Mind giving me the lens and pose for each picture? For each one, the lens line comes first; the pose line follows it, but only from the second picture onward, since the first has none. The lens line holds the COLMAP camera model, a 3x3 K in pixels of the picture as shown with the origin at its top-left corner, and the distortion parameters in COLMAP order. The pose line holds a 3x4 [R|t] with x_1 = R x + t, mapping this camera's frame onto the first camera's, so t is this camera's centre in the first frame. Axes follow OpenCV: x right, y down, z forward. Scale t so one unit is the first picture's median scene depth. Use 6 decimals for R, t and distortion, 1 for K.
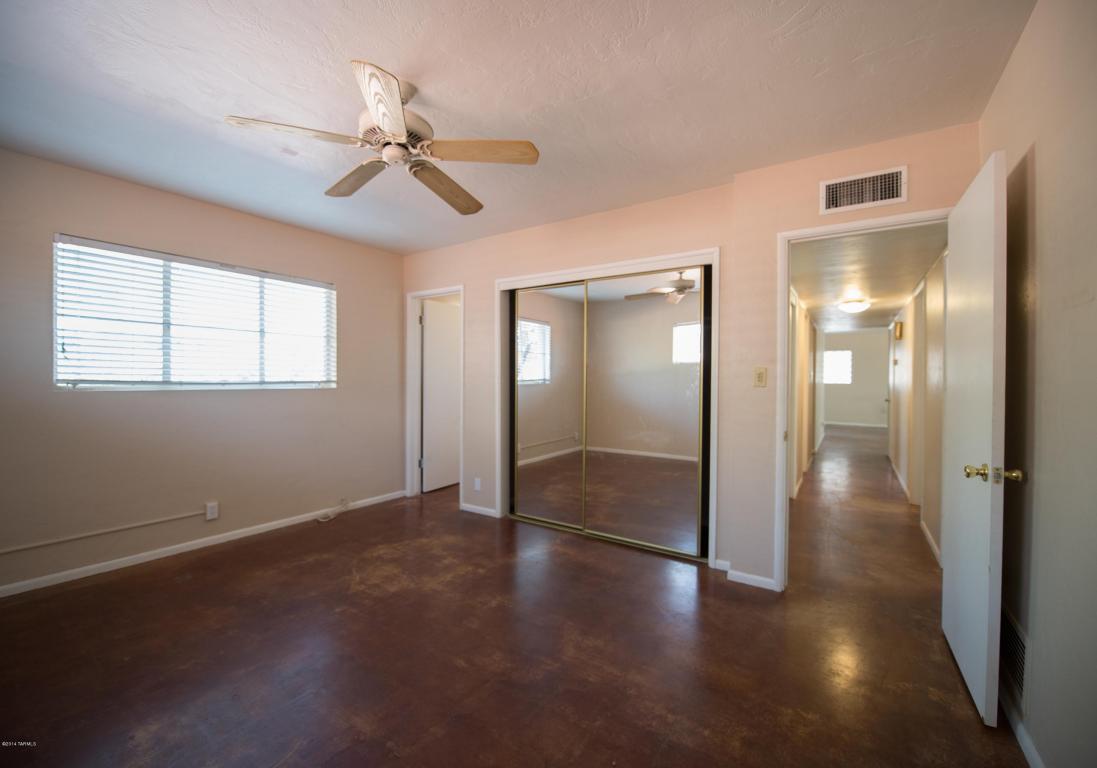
lens RADIAL K [[441.1, 0, 548.5], [0, 441.1, 384.0], [0, 0, 1]] dist [-0.024391, -0.000349]
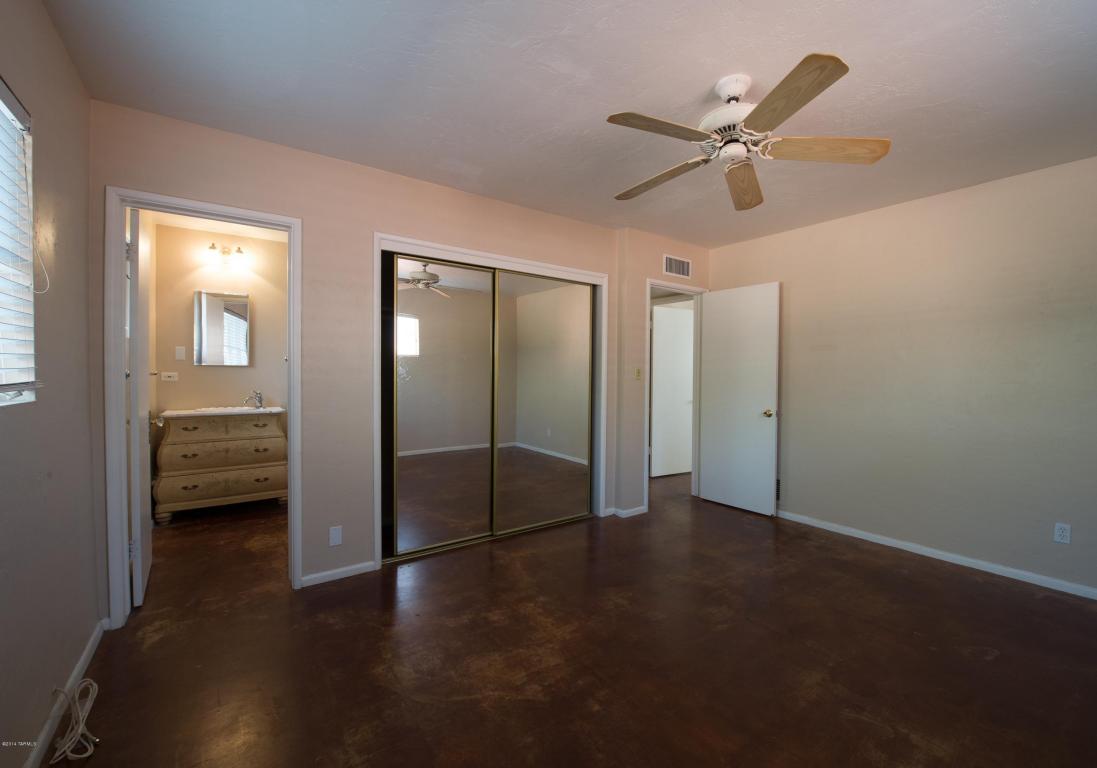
lens RADIAL K [[461.1, 0, 550.8], [0, 461.1, 376.6], [0, 0, 1]] dist [-0.012781, -0.000374]
pose [[0.355618, -0.013839, 0.934529, -1.039189], [0.004530, 0.999904, 0.013084, -0.023176], [-0.934620, -0.000419, 0.355647, 0.701415]]
